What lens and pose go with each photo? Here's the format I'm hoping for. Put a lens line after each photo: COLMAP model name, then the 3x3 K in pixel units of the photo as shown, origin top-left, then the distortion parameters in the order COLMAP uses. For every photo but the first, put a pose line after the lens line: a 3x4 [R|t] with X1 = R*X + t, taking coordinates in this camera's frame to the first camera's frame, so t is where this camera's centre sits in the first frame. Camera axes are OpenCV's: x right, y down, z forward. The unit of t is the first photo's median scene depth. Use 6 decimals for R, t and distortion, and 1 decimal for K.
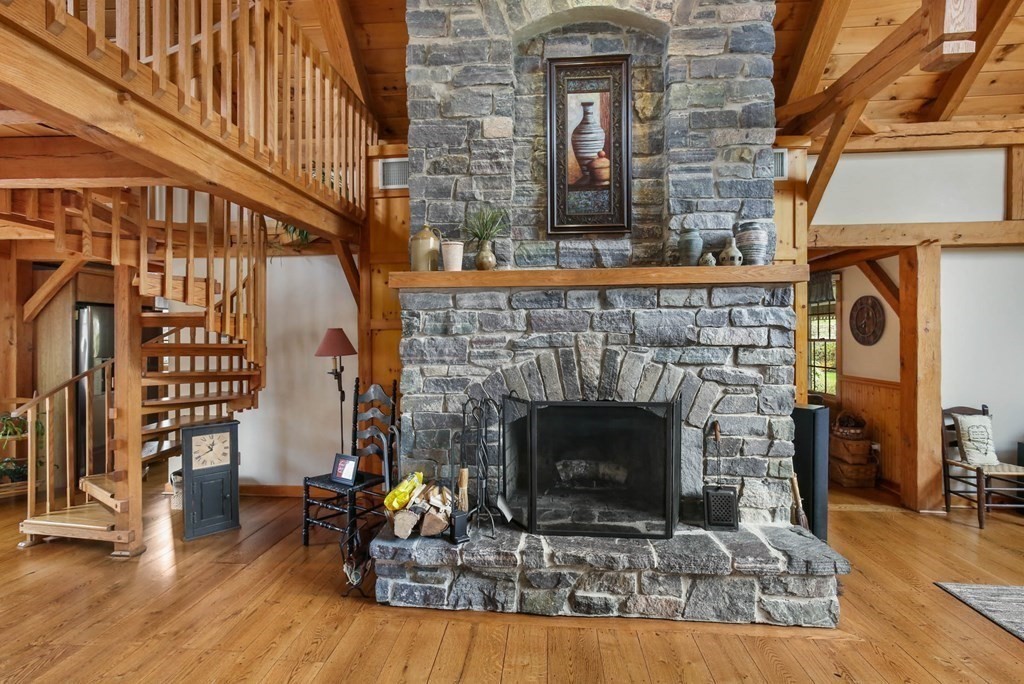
lens RADIAL K [[421.5, 0, 511.4], [0, 421.5, 337.4], [0, 0, 1]] dist [-0.000578, 0.000169]
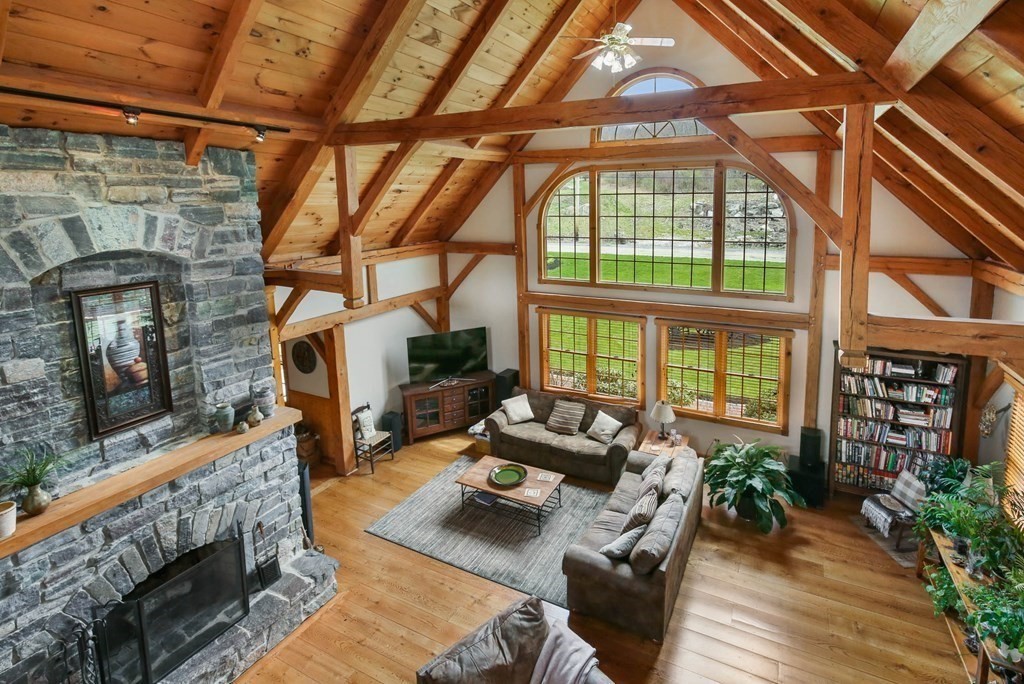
lens RADIAL K [[503.4, 0, 515.7], [0, 503.4, 338.6], [0, 0, 1]] dist [-0.015440, 0.004945]
pose [[0.386539, -0.217992, 0.896140, -0.588981], [0.009020, 0.972512, 0.232679, -0.813448], [-0.922229, -0.081857, 0.377880, -0.426264]]
